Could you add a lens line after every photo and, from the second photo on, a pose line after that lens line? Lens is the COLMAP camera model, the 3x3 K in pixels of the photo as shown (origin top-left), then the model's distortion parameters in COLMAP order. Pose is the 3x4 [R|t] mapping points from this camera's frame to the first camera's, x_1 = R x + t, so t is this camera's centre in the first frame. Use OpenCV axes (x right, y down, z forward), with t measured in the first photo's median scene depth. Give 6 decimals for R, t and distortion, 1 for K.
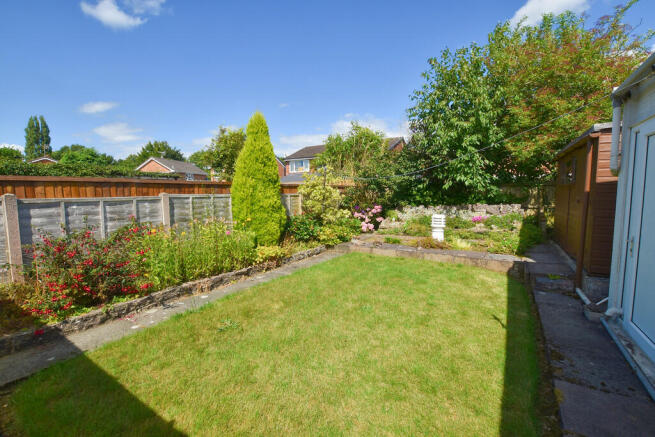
lens RADIAL K [[297.9, 0, 335.1], [0, 297.9, 226.4], [0, 0, 1]] dist [-0.021928, 0.000143]
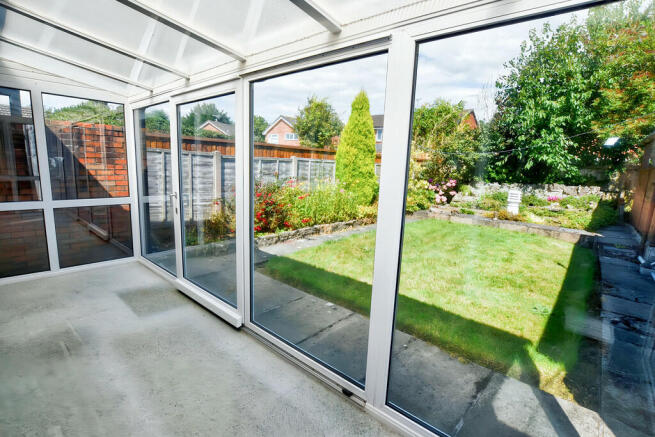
lens RADIAL K [[321.8, 0, 330.3], [0, 321.8, 235.5], [0, 0, 1]] dist [-0.002263, -0.017165]
pose [[0.987187, 0.084817, -0.135157, -0.138012], [-0.070846, 0.991943, 0.105027, 0.045599], [0.142976, -0.094106, 0.985242, -0.247080]]
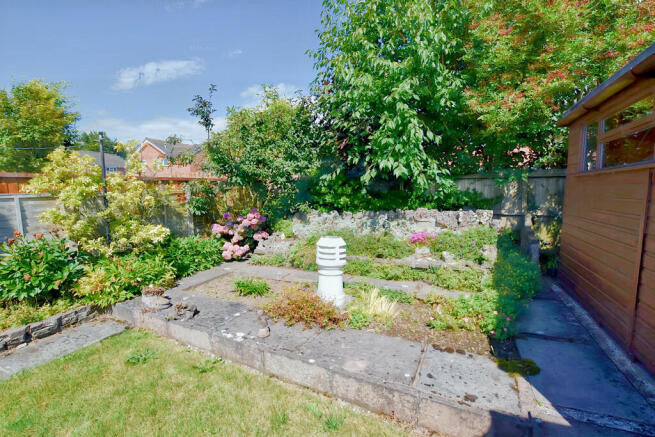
lens RADIAL K [[292.8, 0, 327.5], [0, 292.8, 218.5], [0, 0, 1]] dist [-0.021787, 0.000316]
pose [[0.996749, -0.009143, 0.080044, 0.289426], [0.009912, 0.999908, -0.009210, -0.062927], [-0.079952, 0.009973, 0.996749, 0.509862]]
